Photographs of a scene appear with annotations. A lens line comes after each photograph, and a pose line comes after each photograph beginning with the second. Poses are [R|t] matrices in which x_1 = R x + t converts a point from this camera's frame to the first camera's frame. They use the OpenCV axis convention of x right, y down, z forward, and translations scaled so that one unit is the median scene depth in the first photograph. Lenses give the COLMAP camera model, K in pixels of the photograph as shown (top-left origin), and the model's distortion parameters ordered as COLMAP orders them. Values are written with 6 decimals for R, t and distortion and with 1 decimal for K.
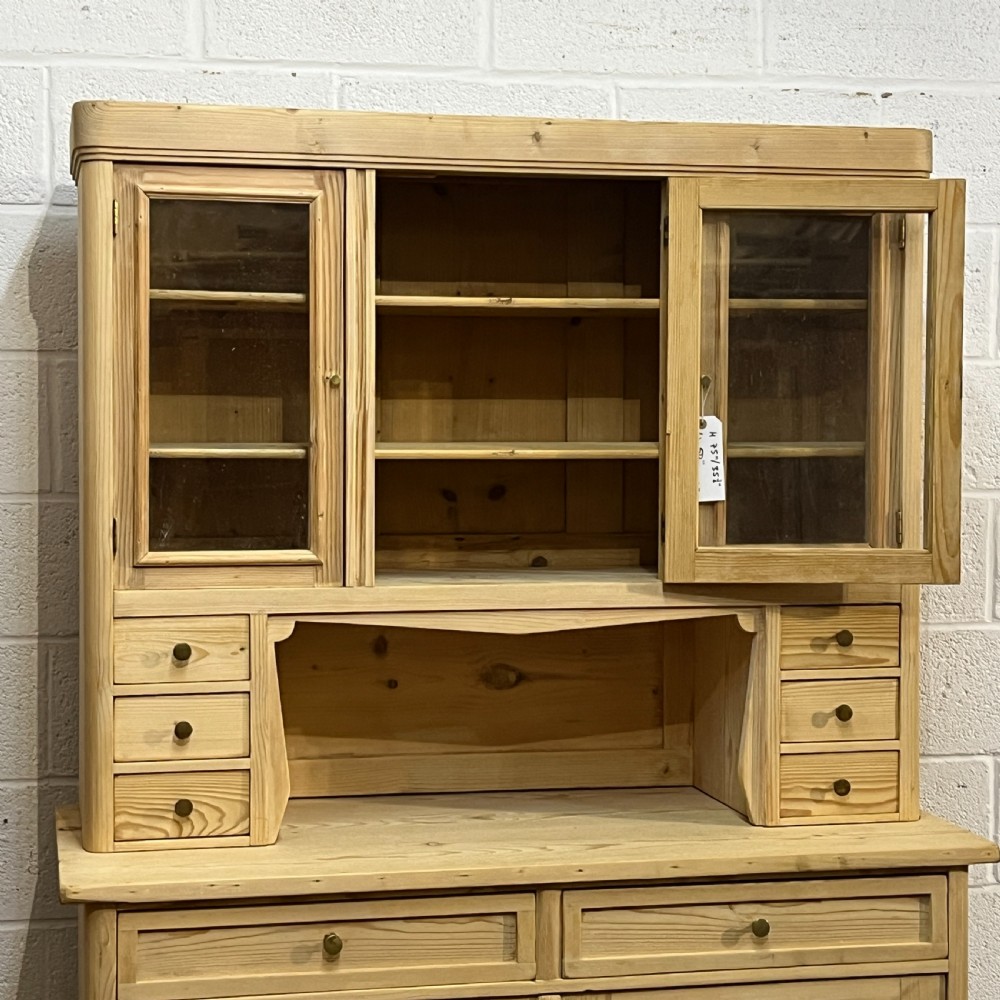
lens RADIAL K [[2087.1, 0, 486.0], [0, 2087.1, 474.5], [0, 0, 1]] dist [0.095833, 0.000000]
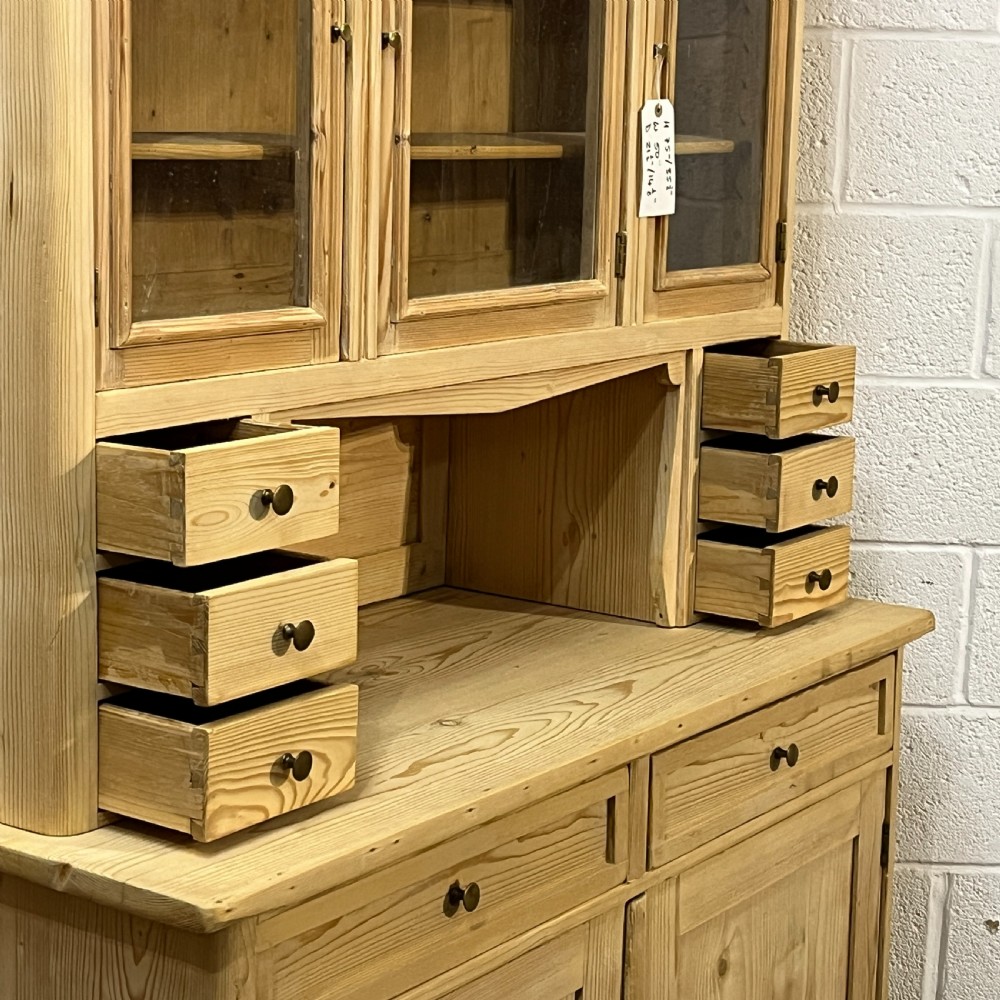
lens RADIAL K [[2225.1, 0, 469.2], [0, 2225.1, 482.0], [0, 0, 1]] dist [0.108874, 0.000000]
pose [[0.741850, -0.099182, 0.663190, -0.485243], [-0.000655, 0.988894, 0.148624, -0.011356], [-0.670565, -0.110691, 0.733546, 0.450011]]
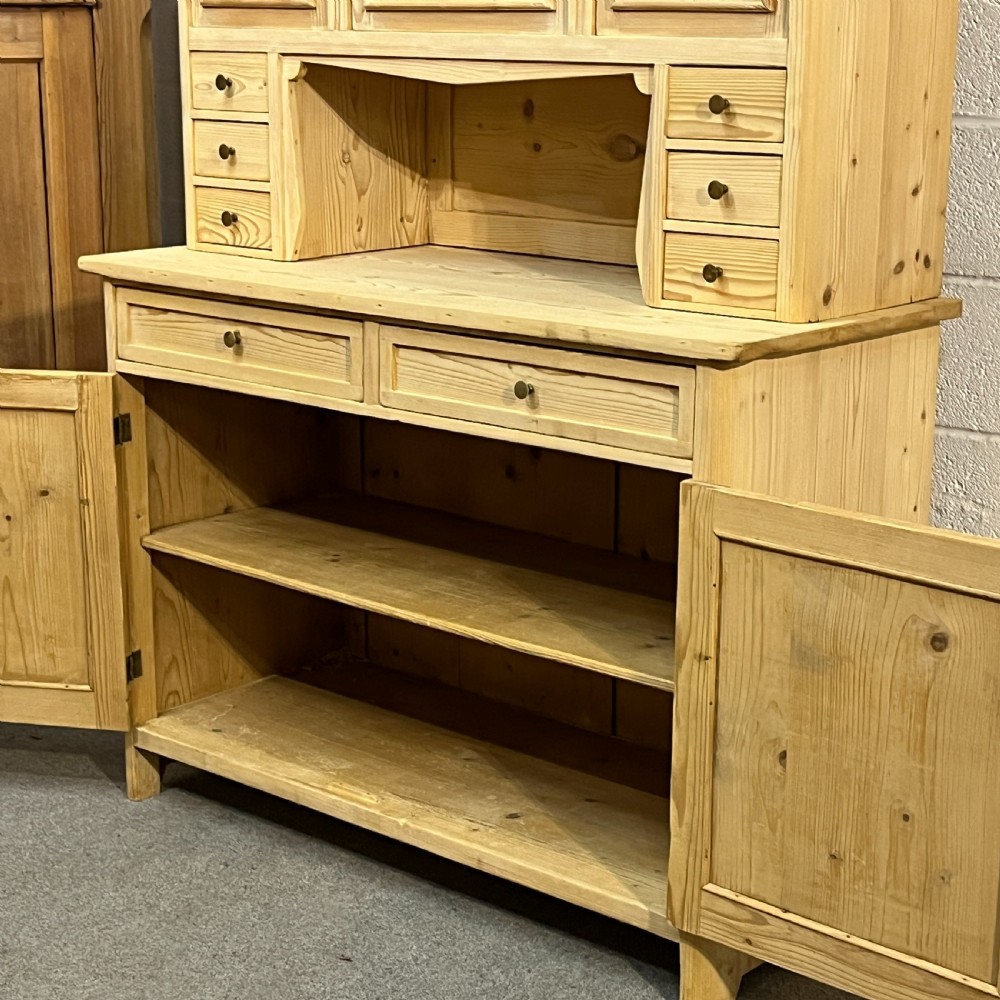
lens RADIAL K [[2087.1, 0, 513.4], [0, 2087.1, 523.2], [0, 0, 1]] dist [0.095833, 0.000000]
pose [[0.605447, 0.192780, -0.772186, 0.851433], [-0.027840, 0.974757, 0.221524, 0.057445], [0.795399, -0.112623, 0.595531, 0.388012]]
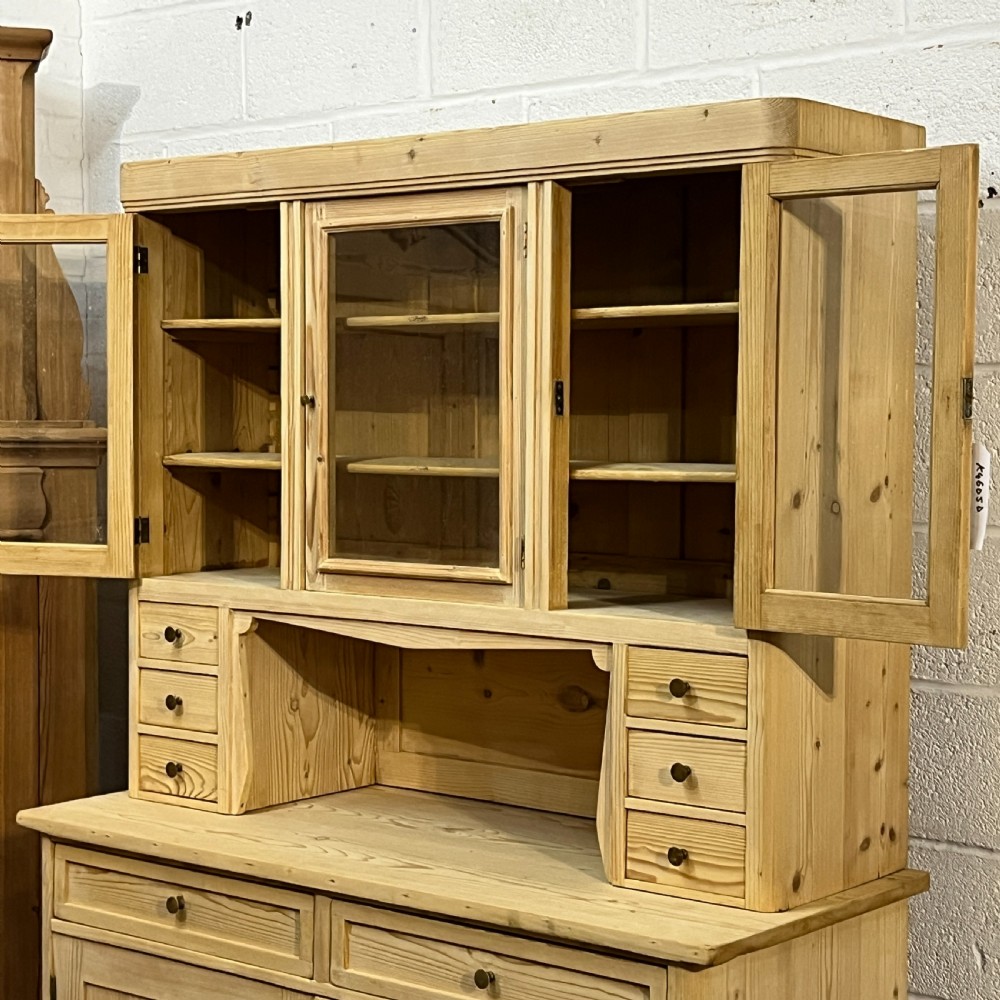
lens RADIAL K [[2087.1, 0, 493.0], [0, 2087.1, 504.6], [0, 0, 1]] dist [0.095833, 0.000000]
pose [[0.631316, 0.036722, -0.774656, 0.812801], [-0.026966, 0.999314, 0.025396, -0.019627], [0.775057, 0.004856, 0.631873, 0.388528]]
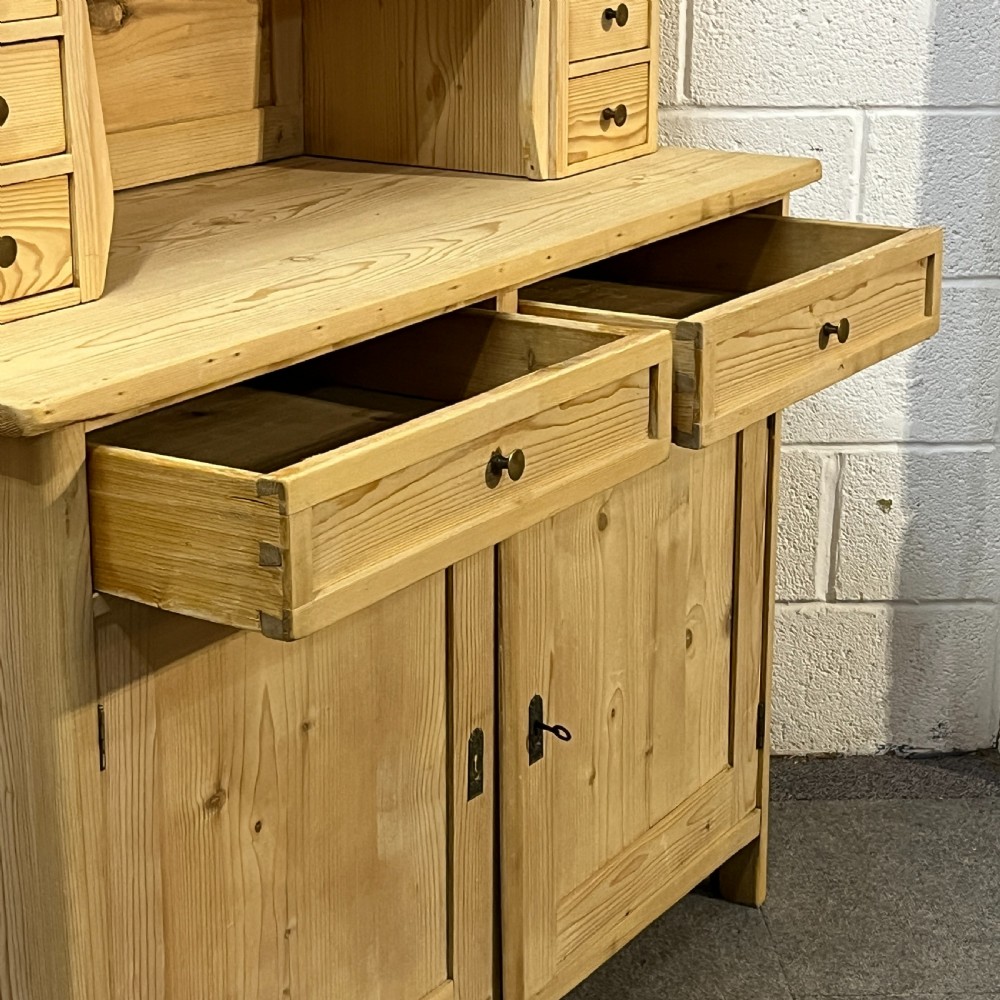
lens RADIAL K [[2225.1, 0, 466.5], [0, 2225.1, 492.0], [0, 0, 1]] dist [0.108874, 0.000000]
pose [[0.710424, -0.213262, 0.670684, -0.449716], [0.026582, 0.960433, 0.277239, 0.055005], [-0.703271, -0.179129, 0.687984, 0.464778]]
